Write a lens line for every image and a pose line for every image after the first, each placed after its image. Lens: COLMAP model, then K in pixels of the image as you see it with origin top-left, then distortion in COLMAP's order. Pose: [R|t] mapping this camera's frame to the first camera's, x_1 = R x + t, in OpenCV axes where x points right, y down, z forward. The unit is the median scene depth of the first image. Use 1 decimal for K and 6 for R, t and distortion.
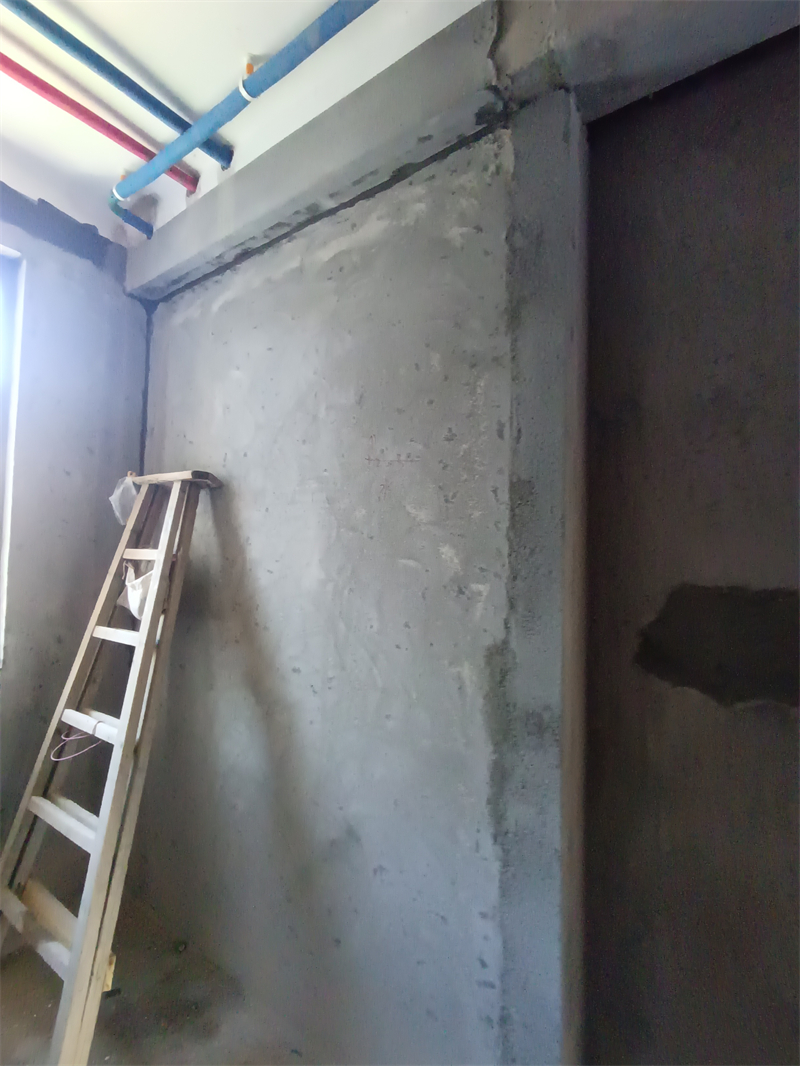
lens RADIAL K [[491.4, 0, 401.6], [0, 491.4, 530.8], [0, 0, 1]] dist [0.002666, -0.001614]
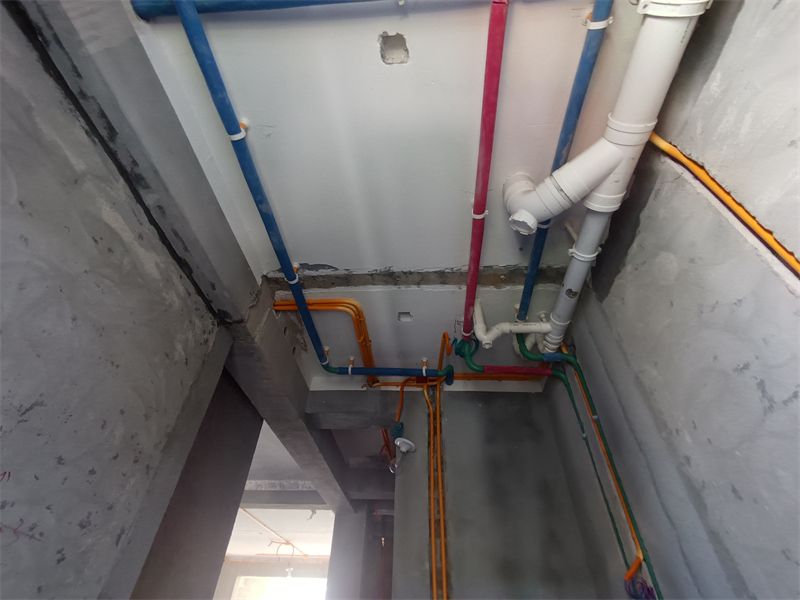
lens RADIAL K [[368.8, 0, 399.8], [0, 368.8, 293.8], [0, 0, 1]] dist [0.002666, -0.001614]
pose [[-0.533745, 0.560169, 0.633504, -0.941118], [-0.058792, 0.722743, -0.688612, -0.053439], [-0.843600, -0.404788, -0.352827, 0.912206]]
